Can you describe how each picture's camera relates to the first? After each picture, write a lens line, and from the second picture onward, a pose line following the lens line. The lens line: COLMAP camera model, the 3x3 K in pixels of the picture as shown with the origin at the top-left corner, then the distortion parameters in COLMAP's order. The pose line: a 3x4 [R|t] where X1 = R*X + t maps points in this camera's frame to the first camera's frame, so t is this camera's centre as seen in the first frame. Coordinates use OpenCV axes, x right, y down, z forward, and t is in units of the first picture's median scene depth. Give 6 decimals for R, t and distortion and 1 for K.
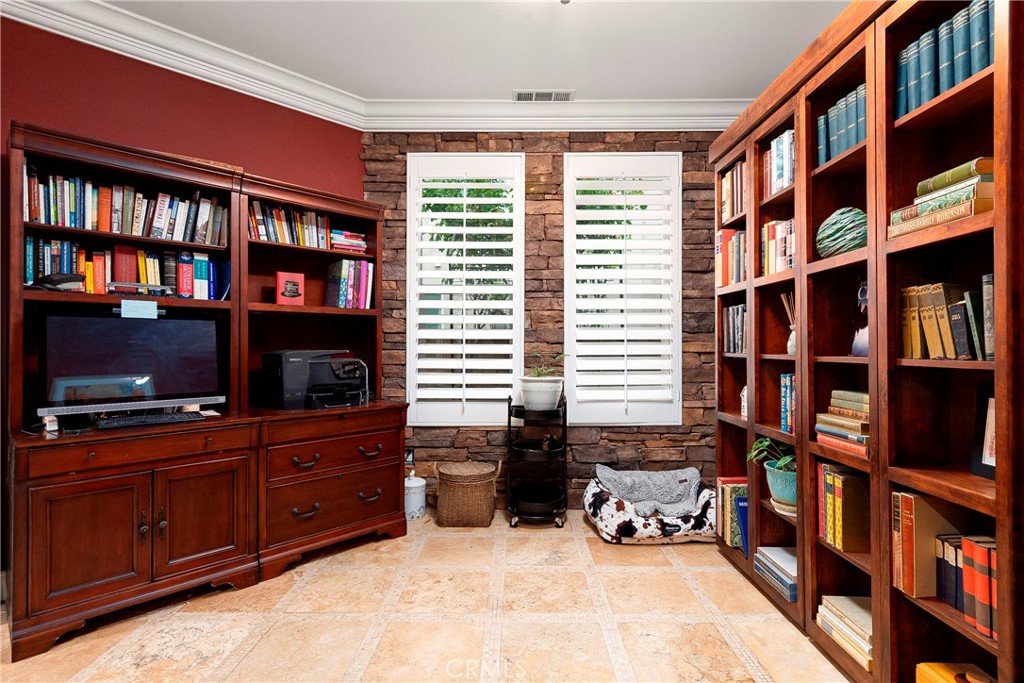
lens RADIAL K [[512.6, 0, 512.0], [0, 512.6, 341.5], [0, 0, 1]] dist [-0.000590, 0.000168]
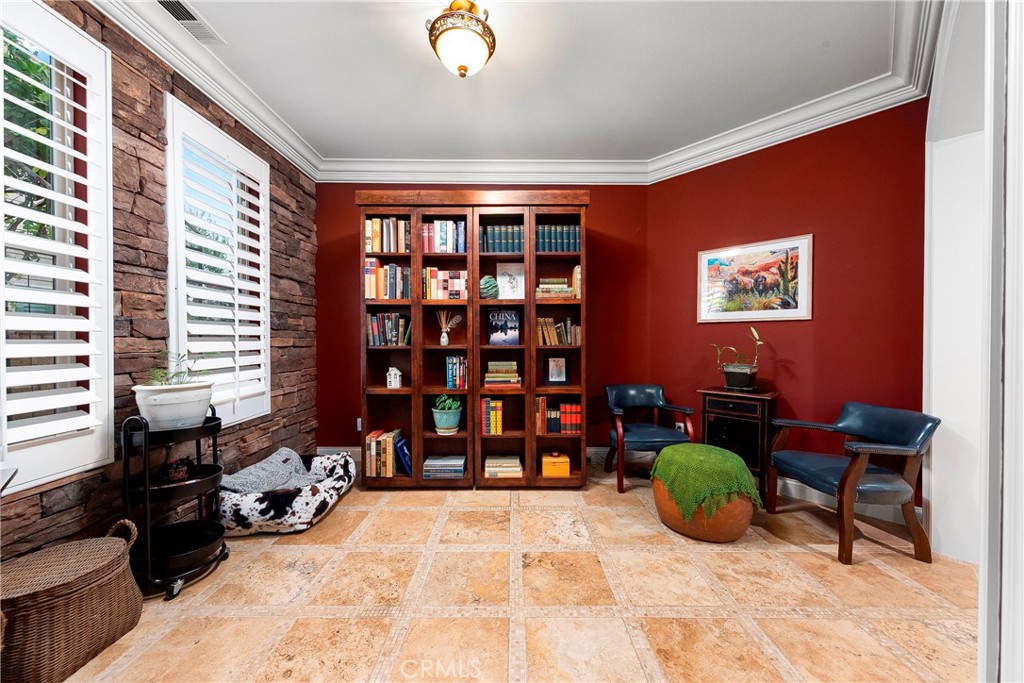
lens RADIAL K [[363.4, 0, 512.0], [0, 363.4, 341.5], [0, 0, 1]] dist [0.000988, 0.000012]
pose [[-0.001613, -0.005170, 0.999985, -0.503839], [-0.005476, 0.999972, 0.005161, 0.002294], [-0.999984, -0.005468, -0.001641, 0.538516]]
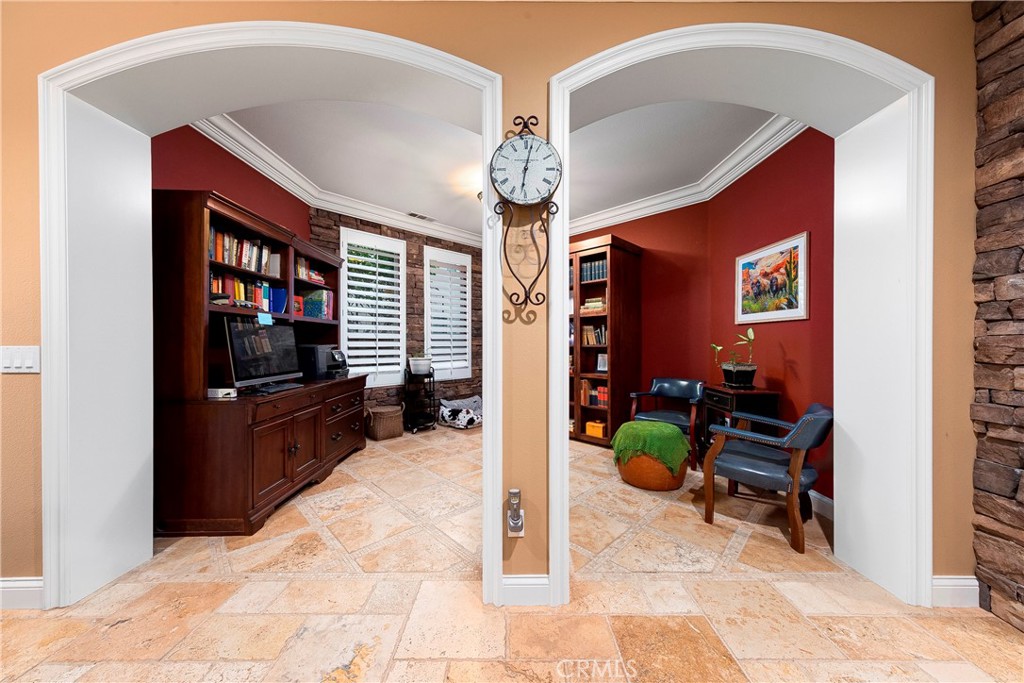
lens RADIAL K [[343.9, 0, 512.0], [0, 343.9, 341.5], [0, 0, 1]] dist [0.000940, 0.000042]
pose [[0.707664, 0.000574, 0.706549, -0.673643], [-0.002319, 0.999996, 0.001510, 0.002856], [-0.706545, -0.002708, 0.707663, -0.207898]]
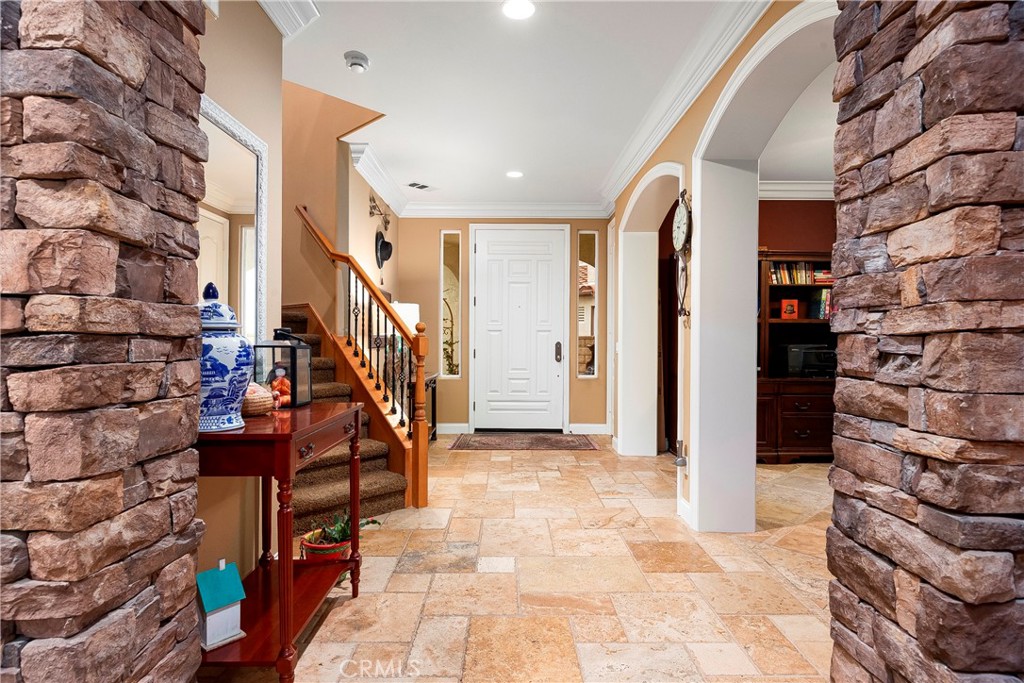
lens RADIAL K [[542.8, 0, 512.0], [0, 542.8, 341.5], [0, 0, 1]] dist [0.000874, 0.000255]
pose [[0.710366, 0.007501, -0.703793, 0.181157], [-0.002699, 0.999965, 0.007933, -0.005086], [0.703827, -0.003736, 0.710361, -0.905427]]
